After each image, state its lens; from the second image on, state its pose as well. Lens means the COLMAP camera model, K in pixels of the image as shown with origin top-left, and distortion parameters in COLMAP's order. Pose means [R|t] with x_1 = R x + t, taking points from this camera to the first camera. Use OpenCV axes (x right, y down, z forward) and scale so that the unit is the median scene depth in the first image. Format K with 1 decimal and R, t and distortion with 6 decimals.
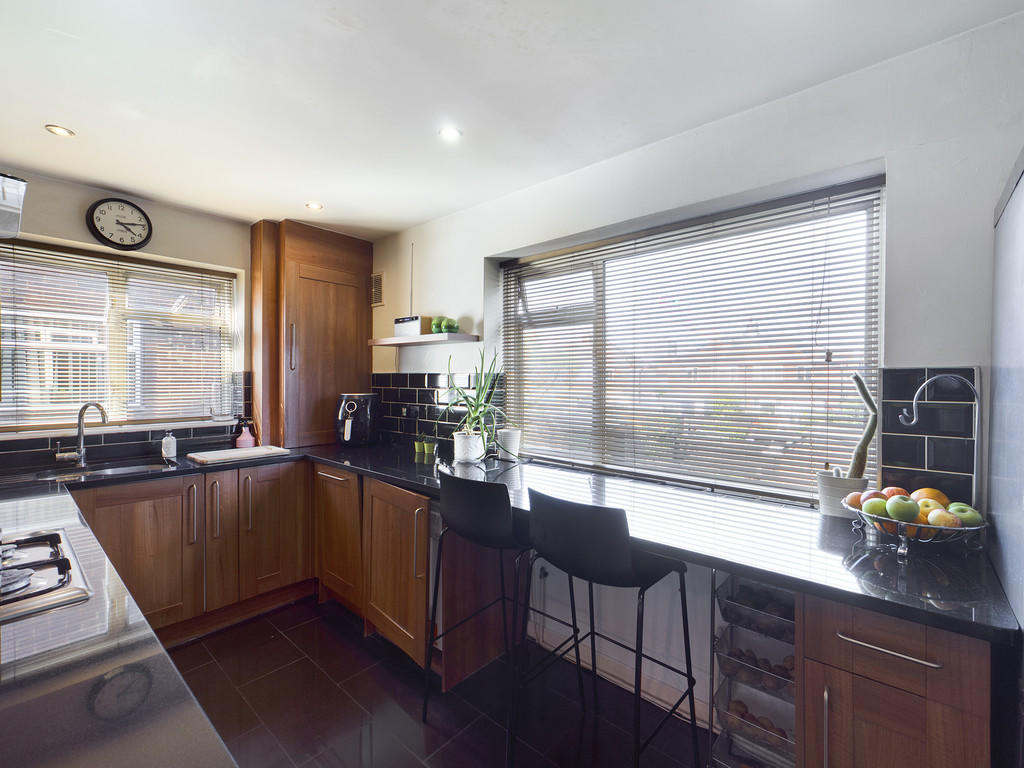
lens RADIAL K [[449.7, 0, 506.7], [0, 449.7, 381.4], [0, 0, 1]] dist [-0.002125, -0.001030]
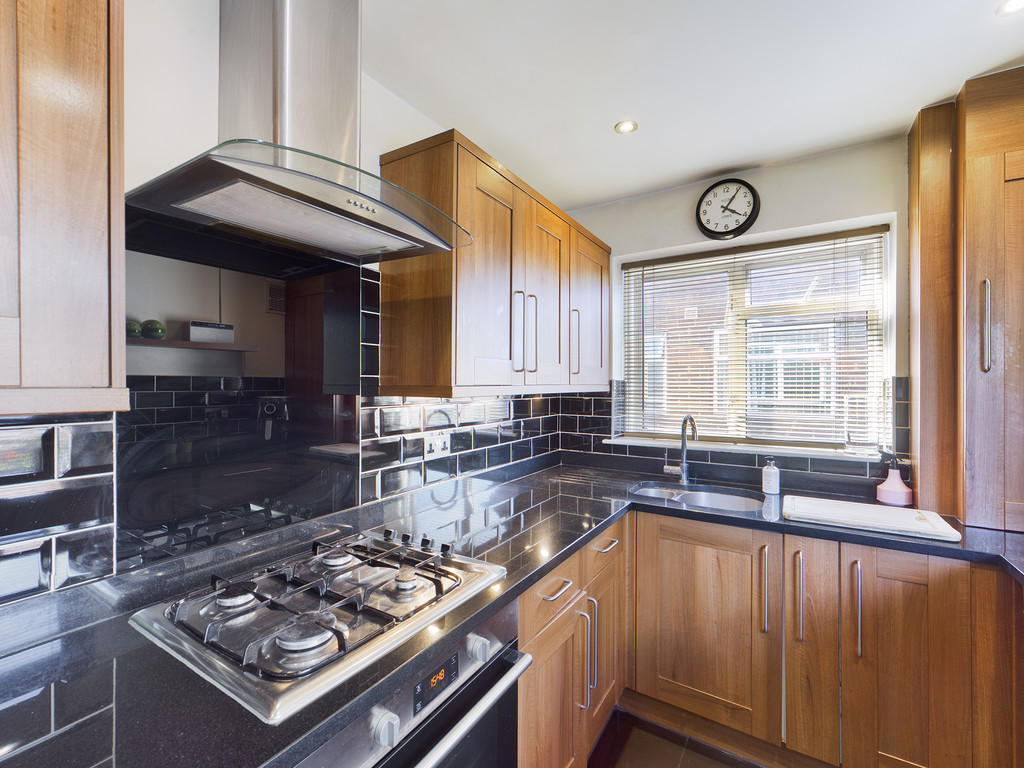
lens RADIAL K [[449.7, 0, 506.7], [0, 449.7, 381.4], [0, 0, 1]] dist [-0.002125, -0.001030]
pose [[0.160098, -0.013186, -0.987013, -0.076614], [-0.006428, 0.999876, -0.014401, -0.004105], [0.987080, 0.008650, 0.159993, 0.429298]]
